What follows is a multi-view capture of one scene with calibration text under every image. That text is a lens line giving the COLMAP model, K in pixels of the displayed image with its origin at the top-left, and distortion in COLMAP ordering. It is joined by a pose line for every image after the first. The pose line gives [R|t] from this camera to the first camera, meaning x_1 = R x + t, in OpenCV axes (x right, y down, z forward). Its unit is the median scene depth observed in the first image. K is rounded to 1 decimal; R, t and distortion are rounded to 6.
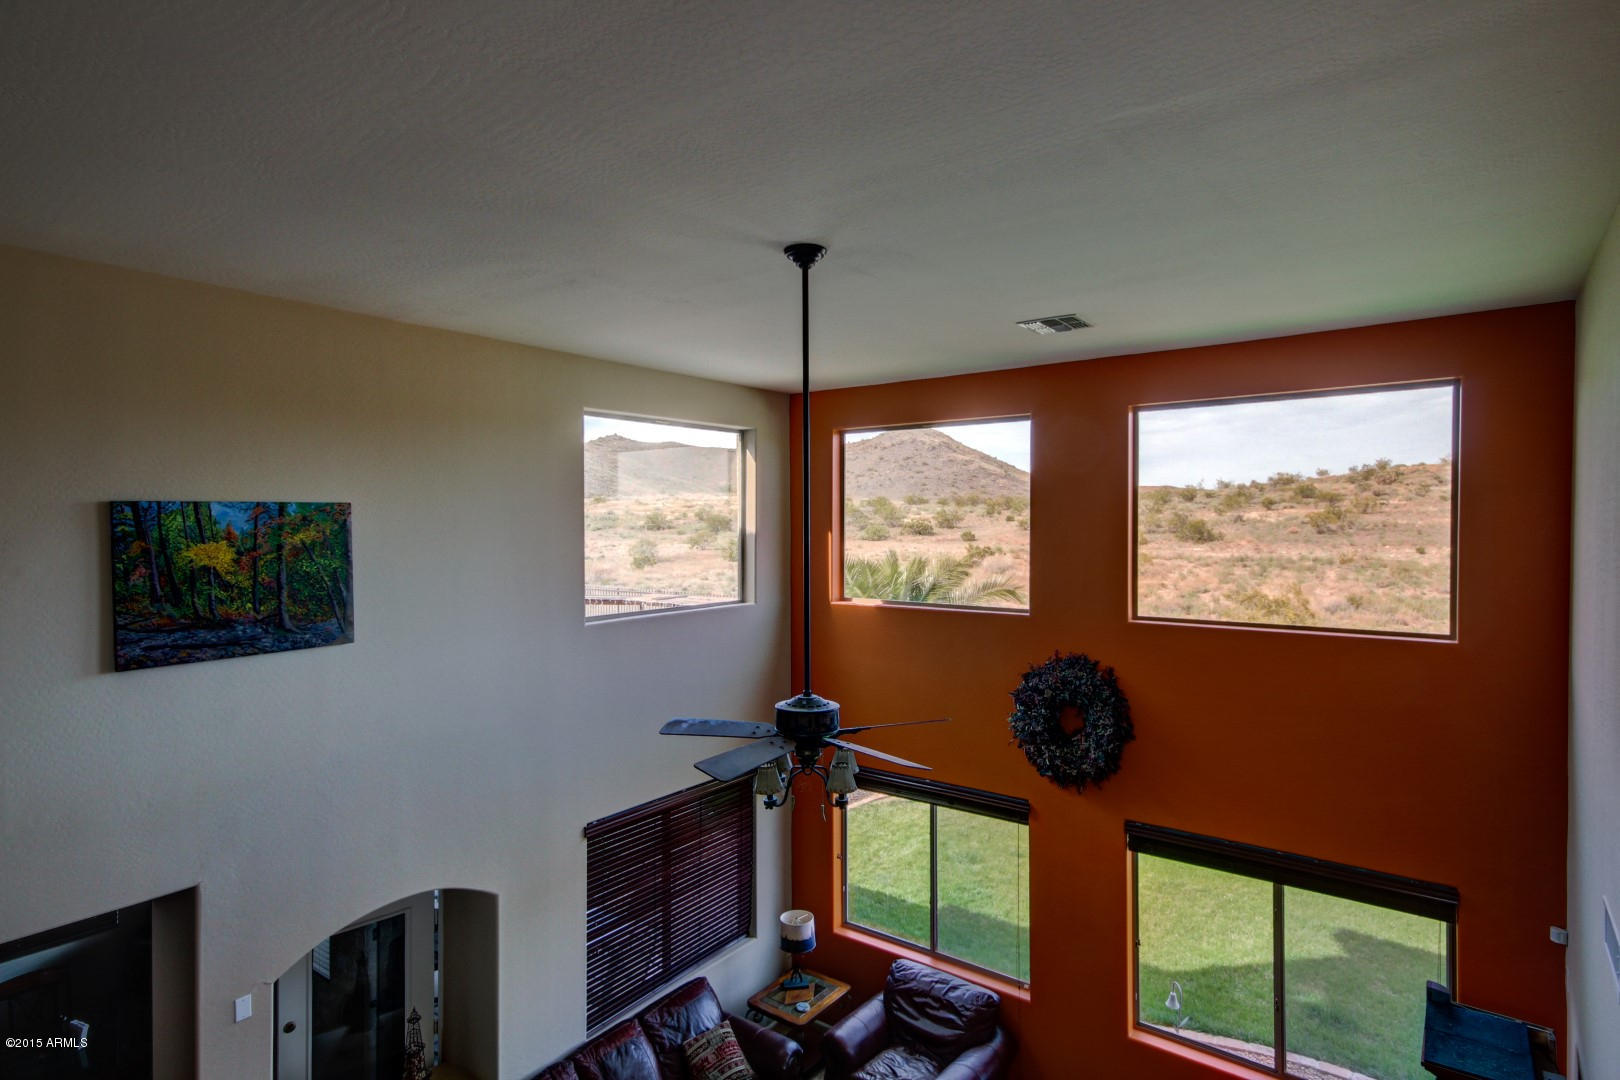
lens RADIAL K [[862.8, 0, 810.0], [0, 862.8, 540.0], [0, 0, 1]] dist [0.029252, 0.000005]
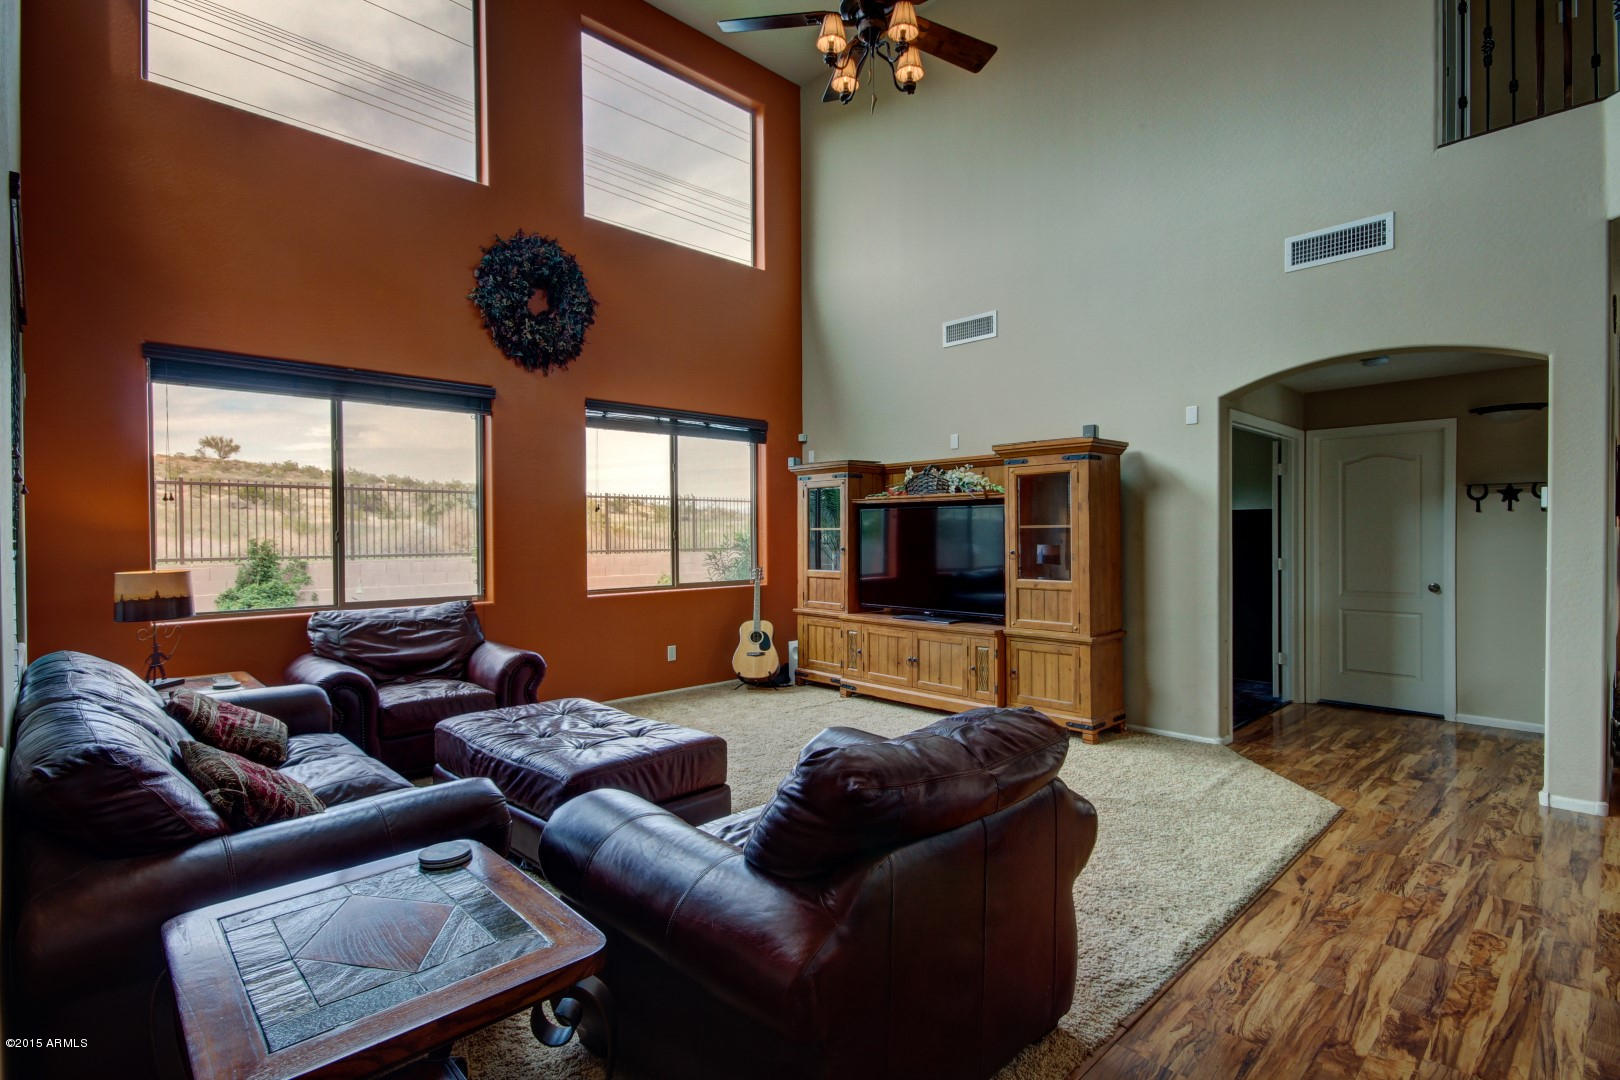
lens RADIAL K [[784.9, 0, 809.6], [0, 784.9, 533.4], [0, 0, 1]] dist [0.016792, -0.001290]
pose [[0.161117, 0.002157, 0.986933, -0.749088], [0.028454, 0.999572, -0.006830, 0.675783], [-0.986525, 0.029183, 0.160987, 0.761482]]
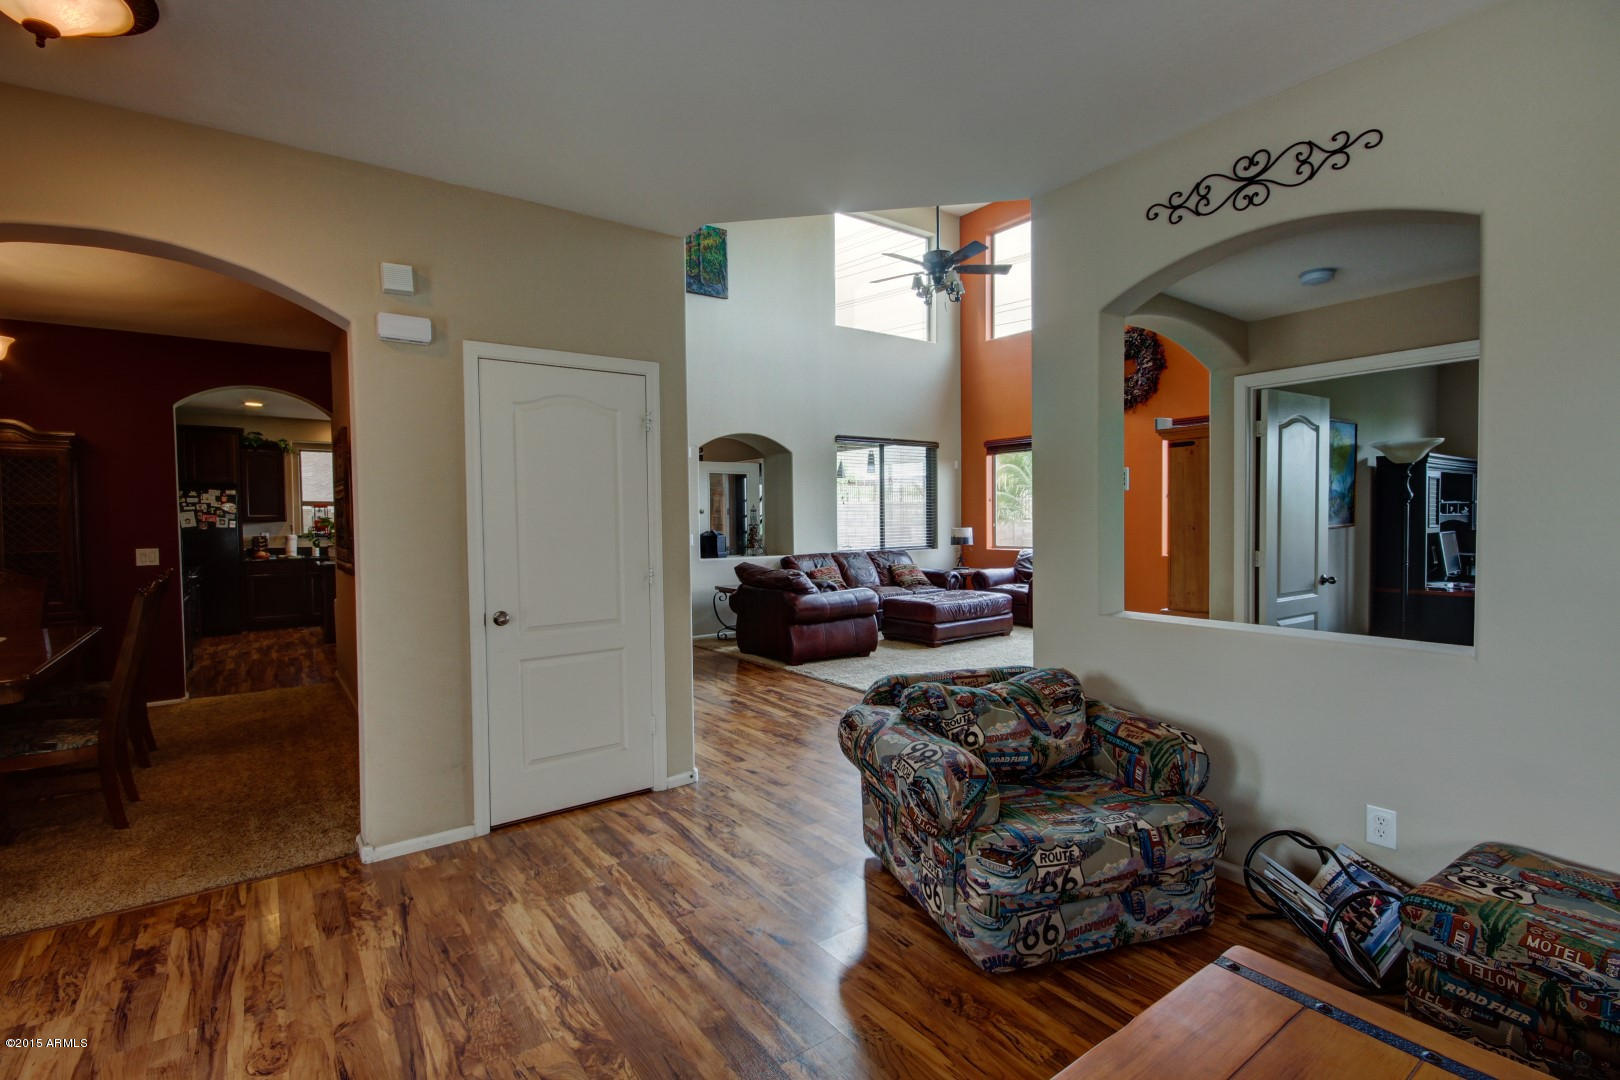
lens RADIAL K [[741.8, 0, 811.0], [0, 741.8, 541.9], [0, 0, 1]] dist [0.014115, -0.006526]
pose [[0.957473, 0.001716, -0.288519, 0.186723], [0.002396, 0.999901, 0.013897, 0.701889], [0.288514, -0.013997, 0.957373, -0.679326]]
